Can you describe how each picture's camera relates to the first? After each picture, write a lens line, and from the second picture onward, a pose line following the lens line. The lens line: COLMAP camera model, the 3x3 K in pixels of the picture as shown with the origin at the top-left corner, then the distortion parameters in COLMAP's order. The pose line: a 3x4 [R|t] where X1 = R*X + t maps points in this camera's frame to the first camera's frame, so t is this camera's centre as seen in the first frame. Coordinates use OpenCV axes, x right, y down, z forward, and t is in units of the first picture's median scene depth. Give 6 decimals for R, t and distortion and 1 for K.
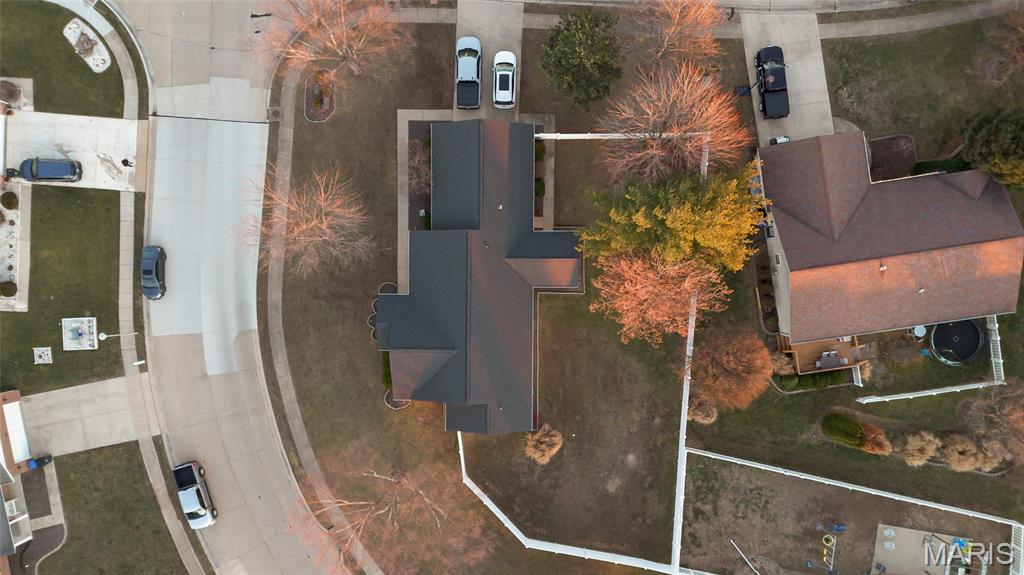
lens RADIAL K [[735.2, 0, 512.0], [0, 735.2, 287.5], [0, 0, 1]] dist [0.060675, -0.051533]
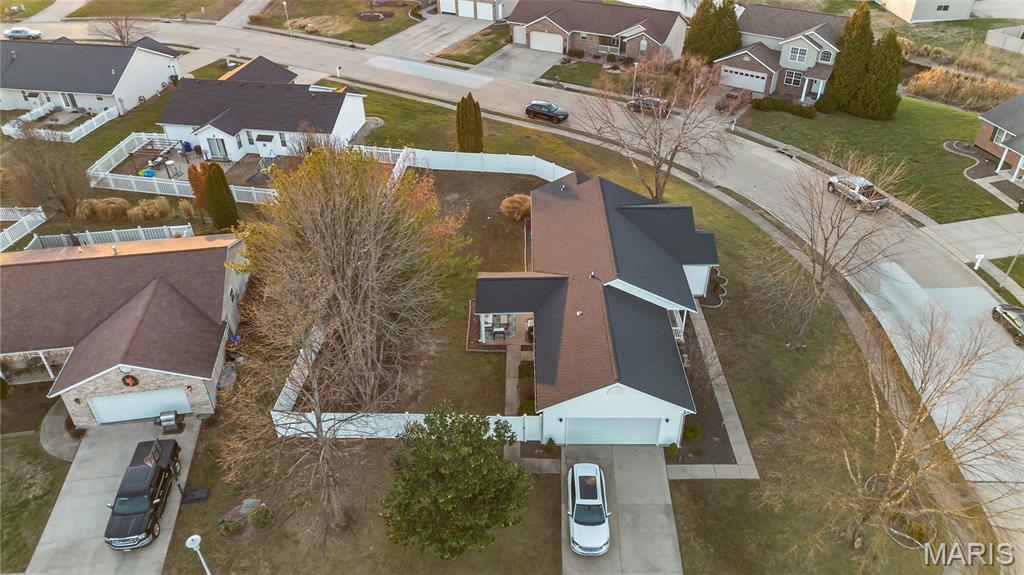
lens RADIAL K [[741.6, 0, 512.0], [0, 741.6, 287.5], [0, 0, 1]] dist [0.100900, -0.108124]
pose [[-0.999286, 0.030333, 0.022539, 0.032168], [0.001713, -0.559443, 0.828867, -0.678840], [0.037752, 0.828314, 0.558991, 0.517955]]
